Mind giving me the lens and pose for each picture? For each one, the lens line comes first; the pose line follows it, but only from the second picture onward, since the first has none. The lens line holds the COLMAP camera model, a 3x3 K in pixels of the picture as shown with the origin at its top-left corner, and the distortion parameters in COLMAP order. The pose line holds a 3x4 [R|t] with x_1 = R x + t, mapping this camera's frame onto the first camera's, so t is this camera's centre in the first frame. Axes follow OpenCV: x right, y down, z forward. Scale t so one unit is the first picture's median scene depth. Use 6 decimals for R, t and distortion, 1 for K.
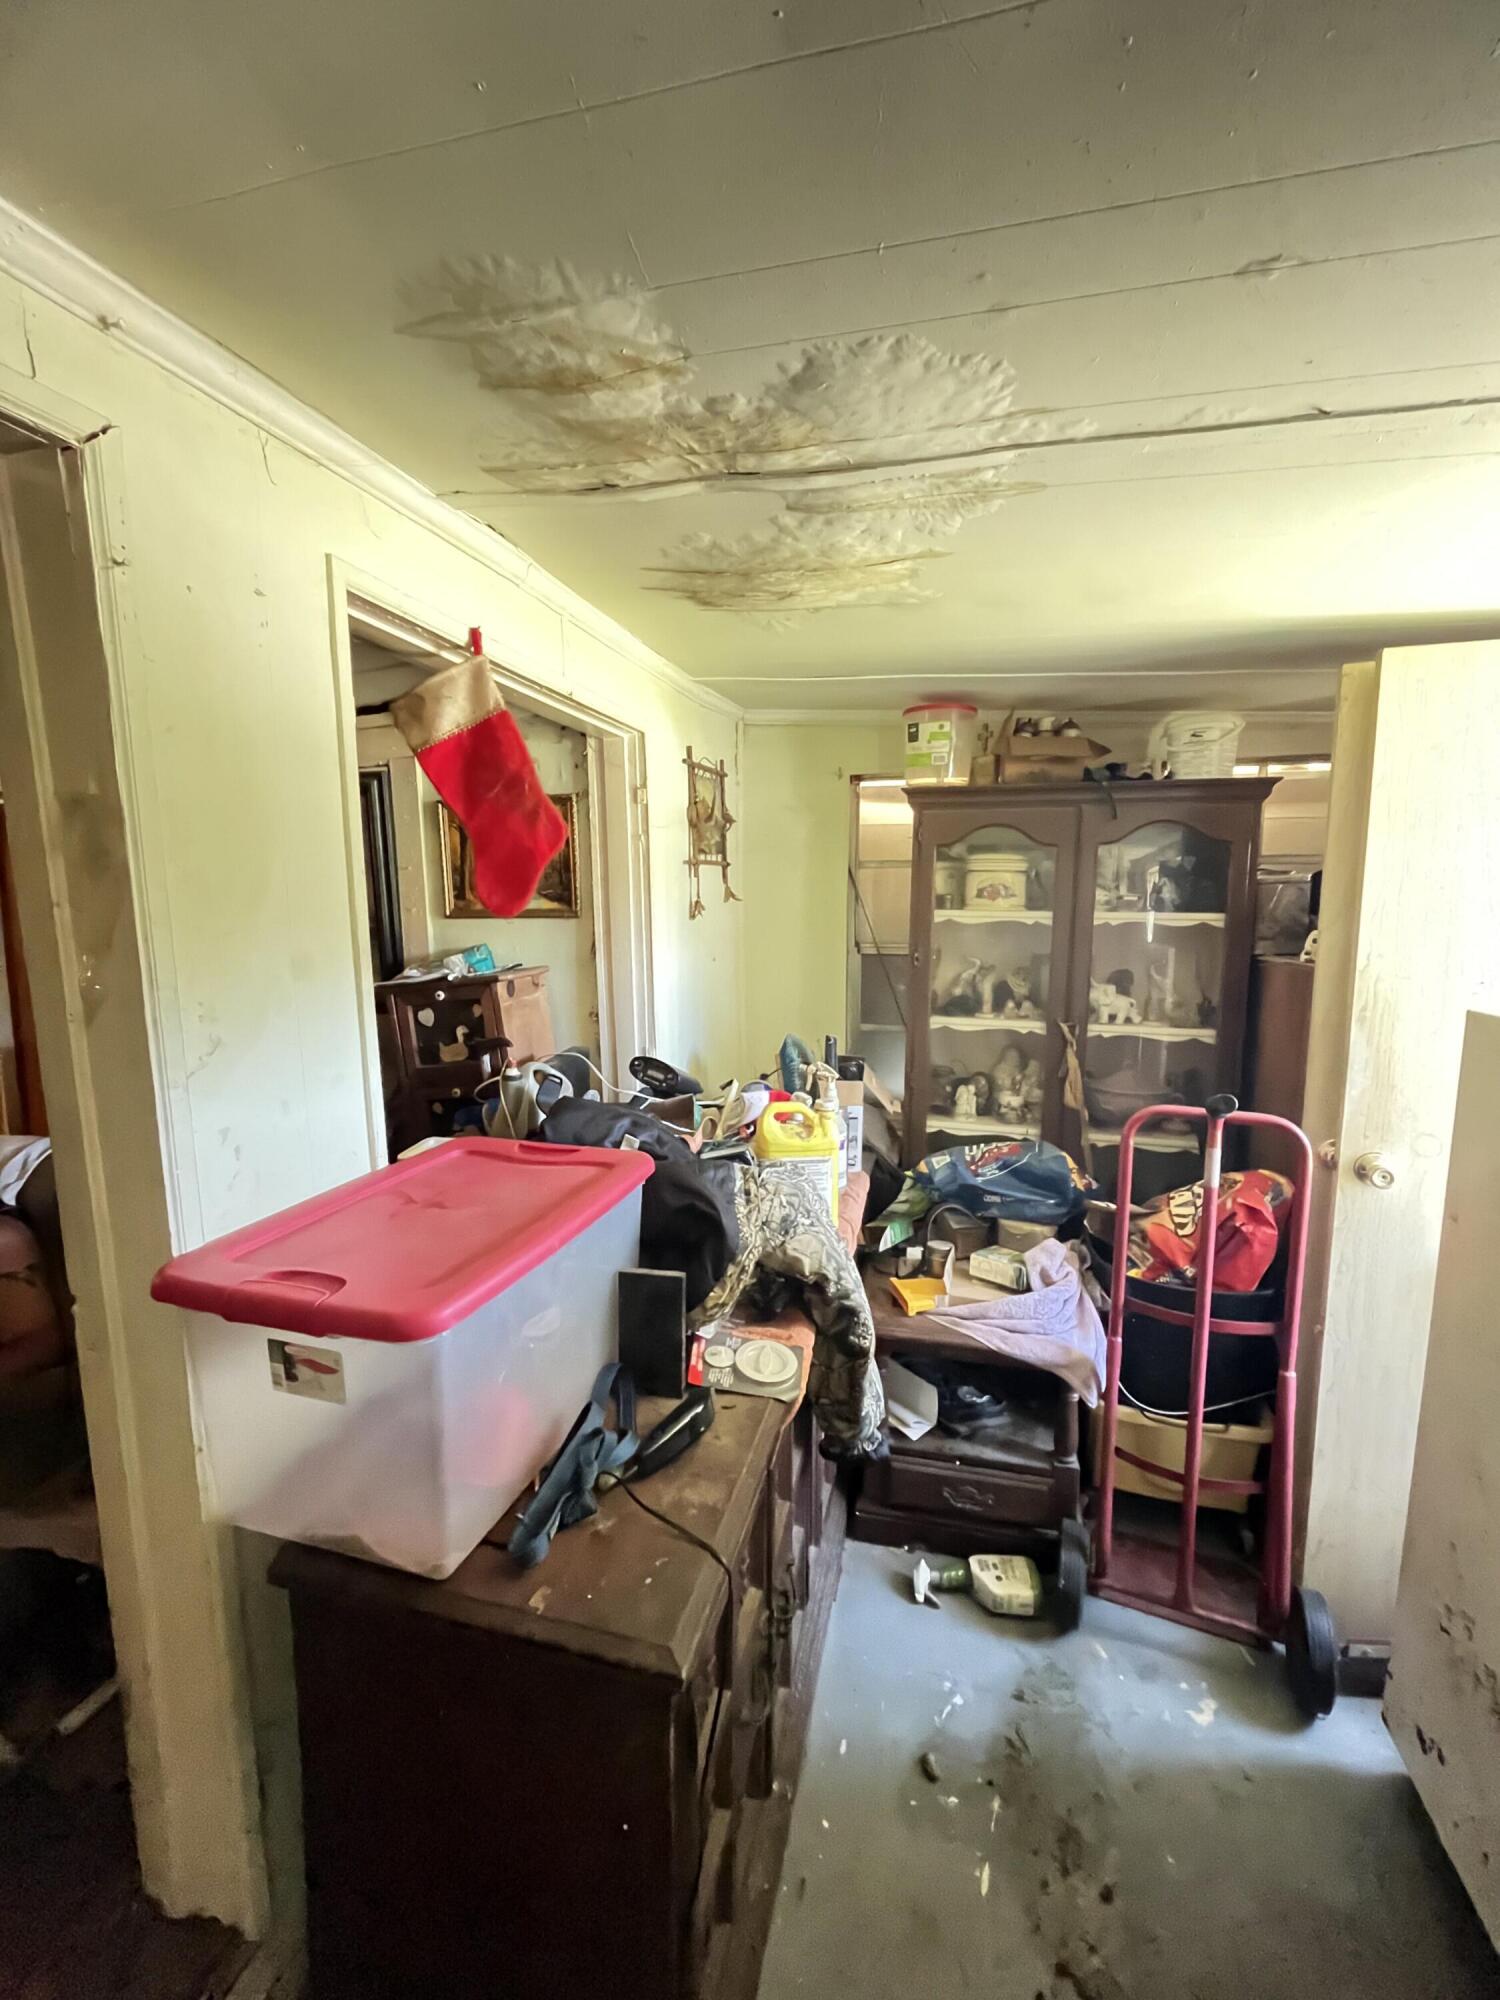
lens RADIAL K [[819.4, 0, 746.8], [0, 819.4, 998.4], [0, 0, 1]] dist [-0.001388, -0.000136]
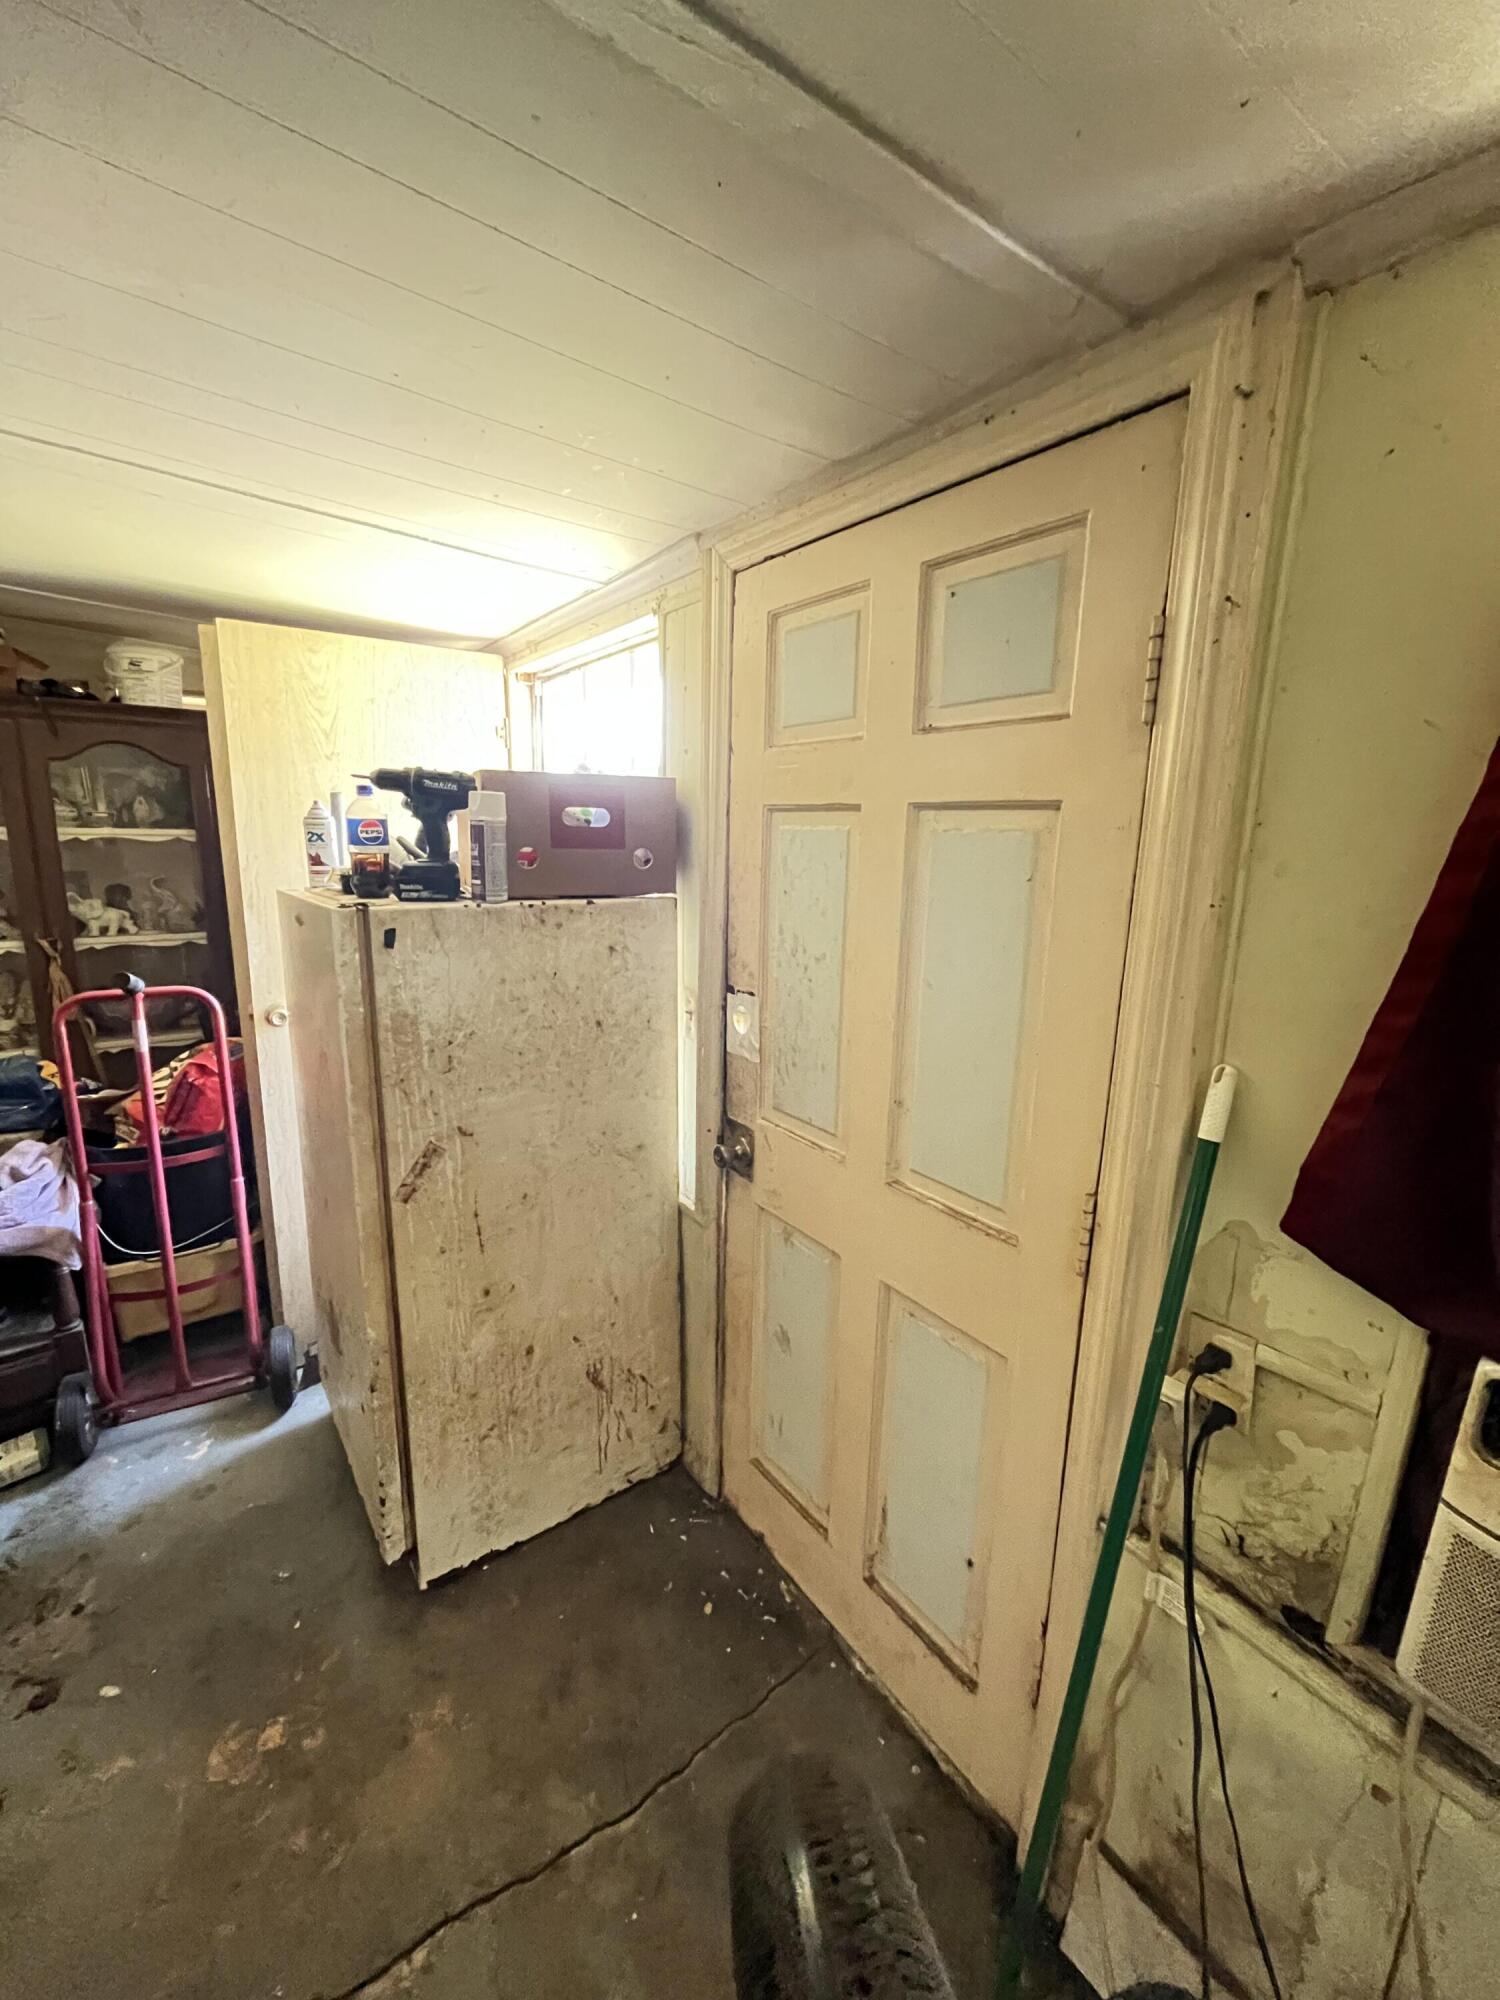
lens RADIAL K [[819.4, 0, 748.8], [0, 819.4, 999.2], [0, 0, 1]] dist [-0.001388, -0.000136]
pose [[0.610774, -0.150855, 0.777302, 0.183559], [0.086715, 0.988522, 0.123710, 0.079877], [-0.787042, -0.008155, 0.616845, -0.450903]]
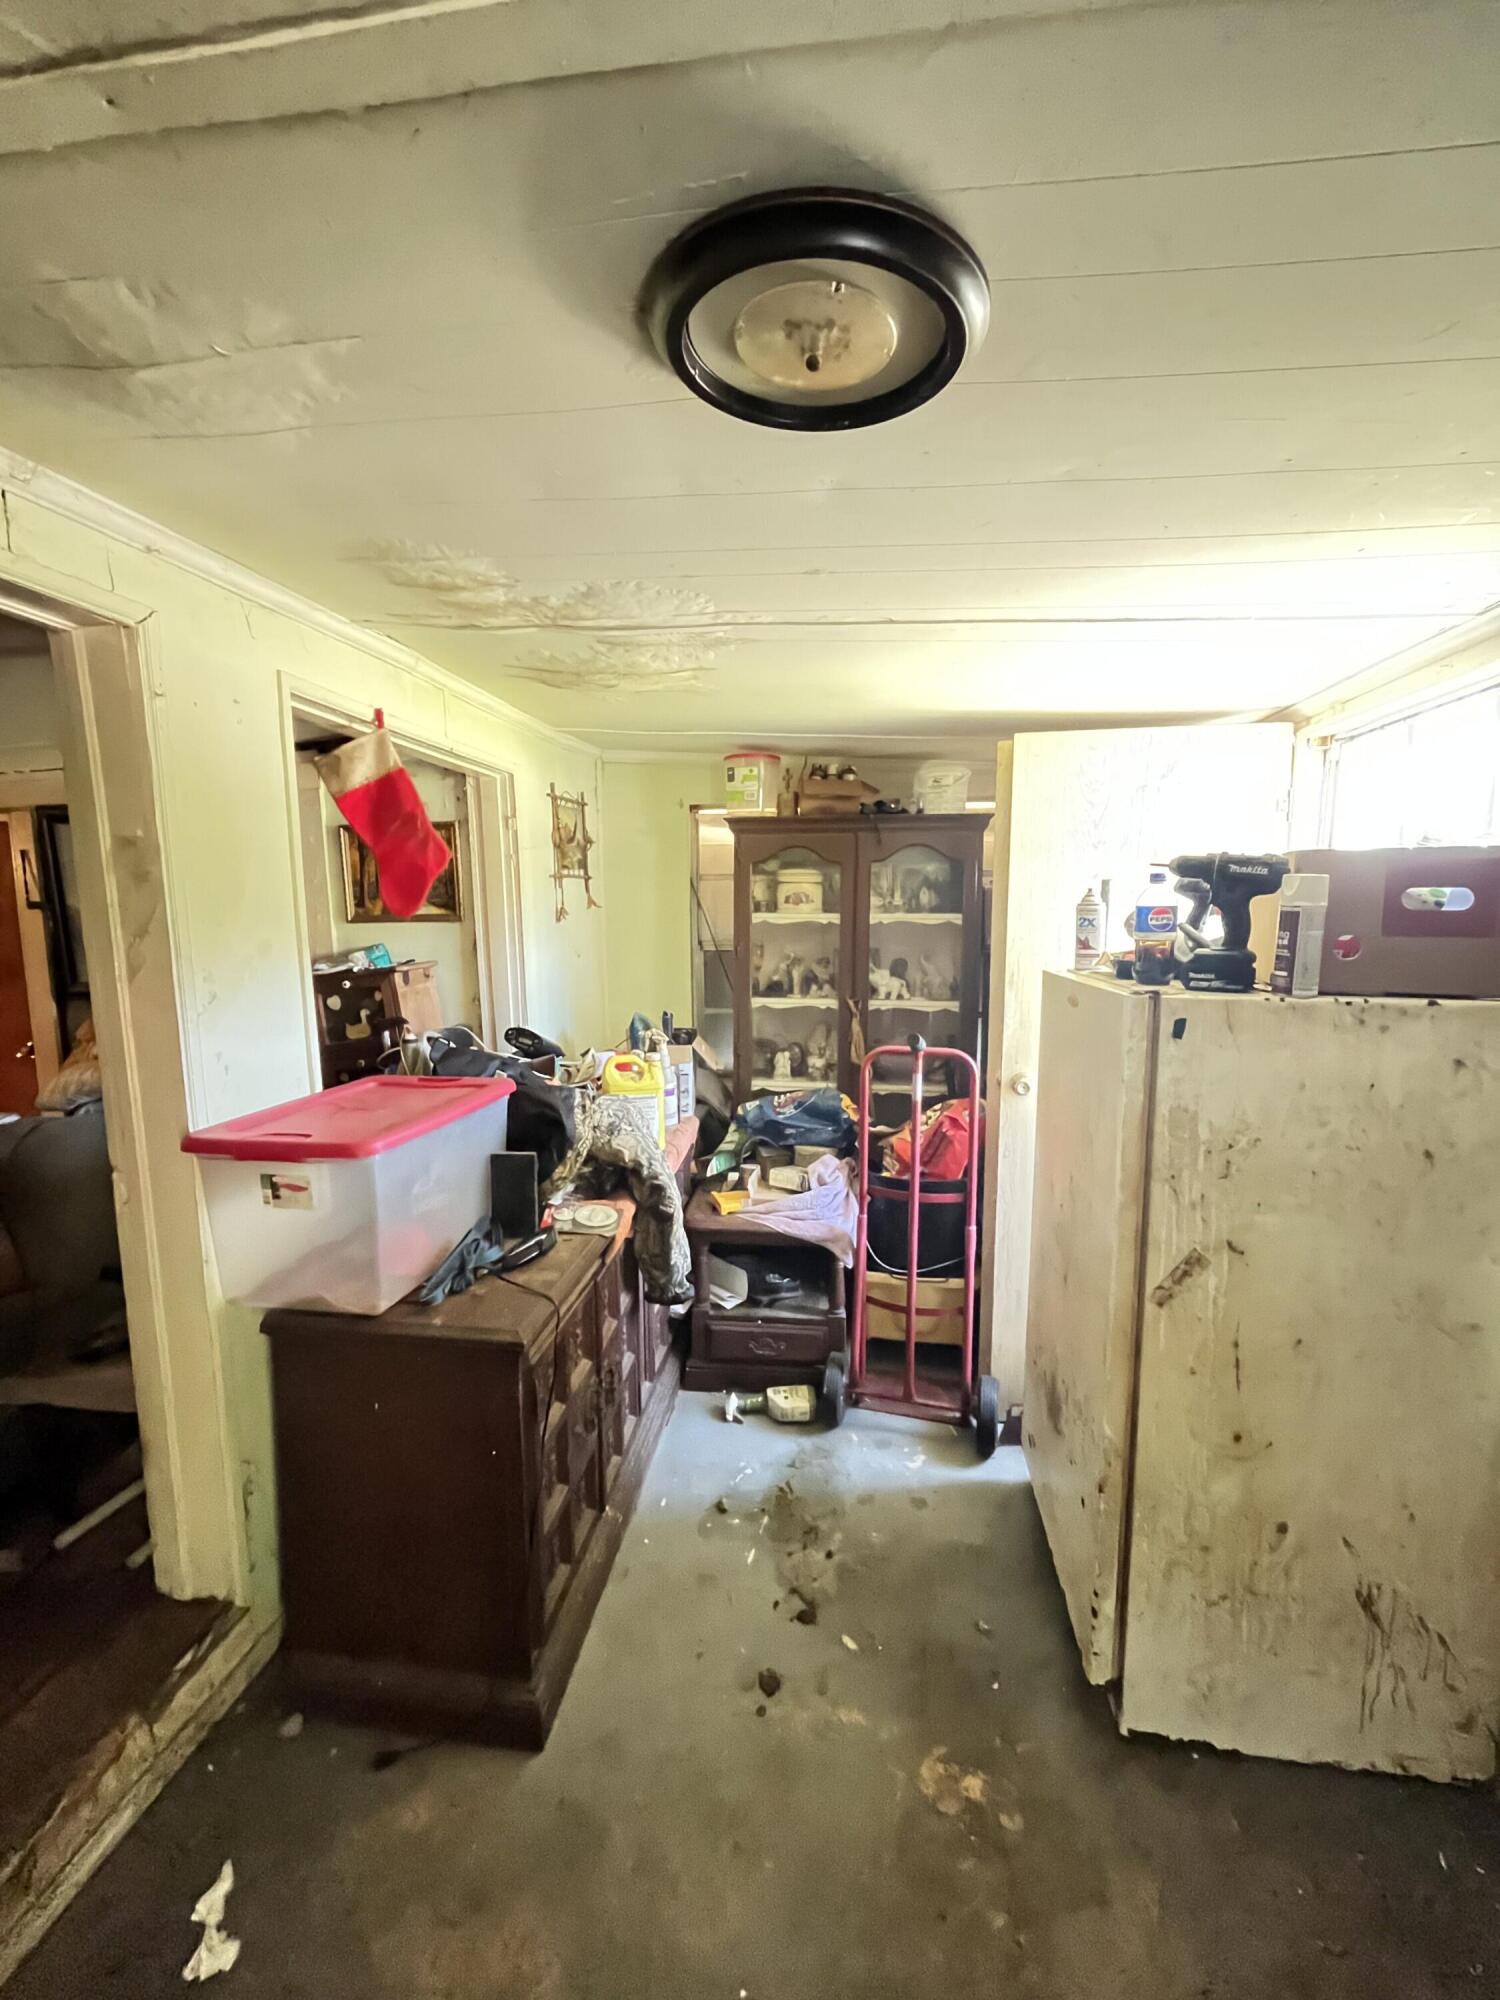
lens RADIAL K [[819.4, 0, 746.6], [0, 819.4, 997.9], [0, 0, 1]] dist [-0.001388, -0.000136]
pose [[0.992142, -0.019682, 0.123562, 0.093832], [0.021460, 0.999684, -0.013079, 0.061022], [-0.123266, 0.015628, 0.992251, -0.395907]]
